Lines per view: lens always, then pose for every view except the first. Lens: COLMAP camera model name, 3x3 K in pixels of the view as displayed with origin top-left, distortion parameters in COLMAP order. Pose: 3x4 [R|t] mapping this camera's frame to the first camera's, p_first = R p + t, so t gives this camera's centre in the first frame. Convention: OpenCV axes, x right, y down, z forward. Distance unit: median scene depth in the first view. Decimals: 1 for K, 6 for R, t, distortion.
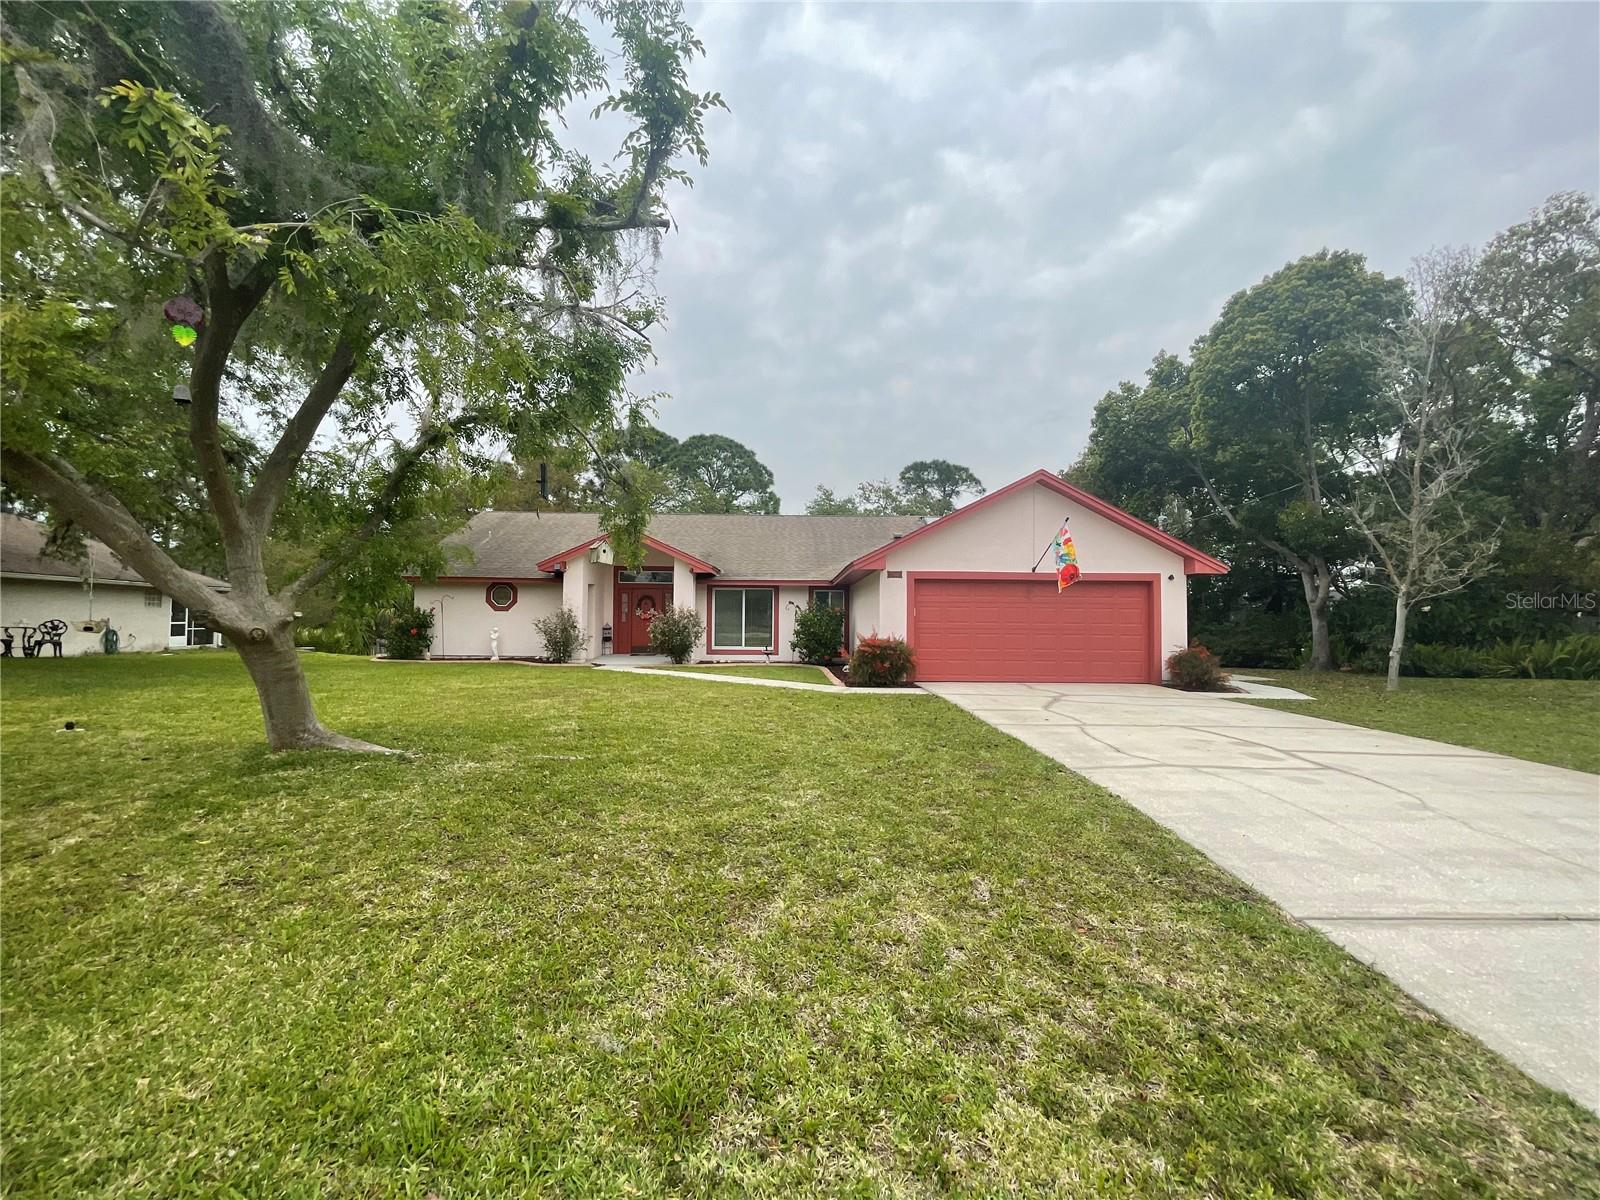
lens RADIAL K [[643.3, 0, 785.1], [0, 643.3, 601.1], [0, 0, 1]] dist [0.017517, -0.000040]
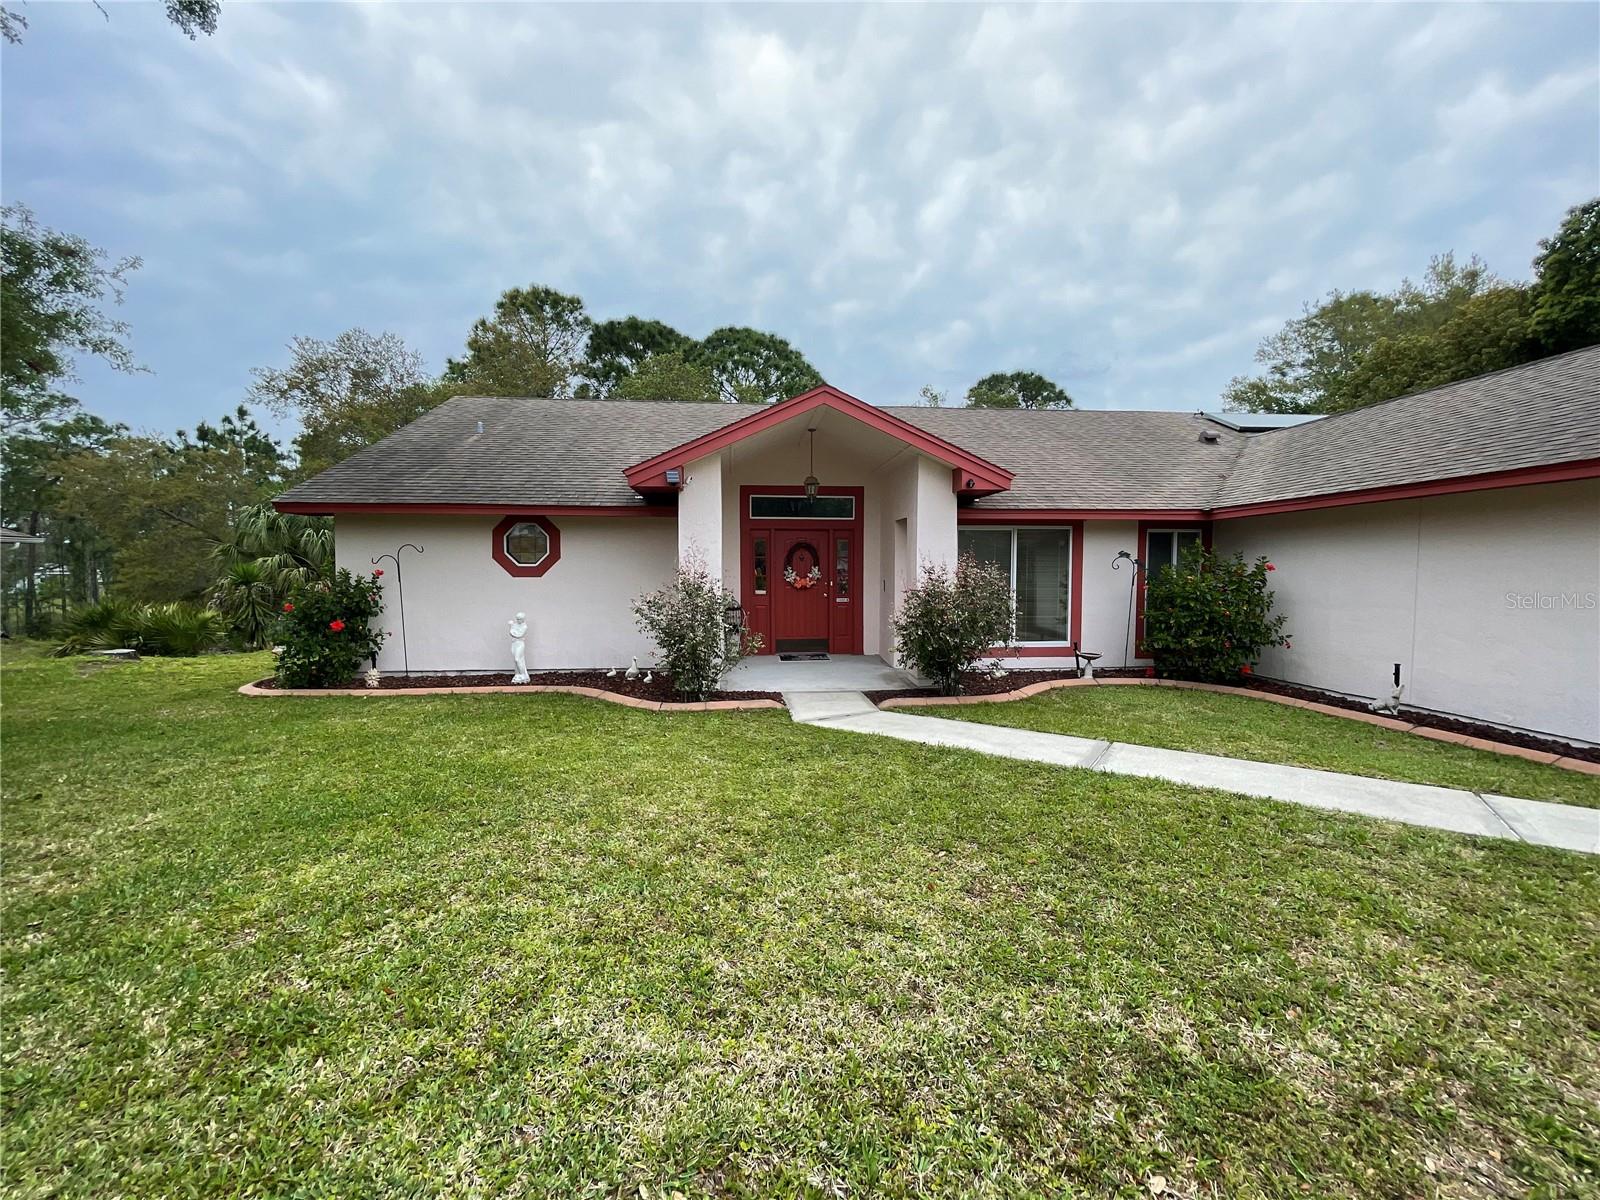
lens RADIAL K [[652.2, 0, 793.2], [0, 652.2, 598.2], [0, 0, 1]] dist [-0.001029, -0.000080]
pose [[0.995958, -0.014393, 0.088664, -0.288536], [0.008084, 0.997435, 0.071117, -0.001320], [-0.089460, -0.070113, 0.993520, 0.505587]]
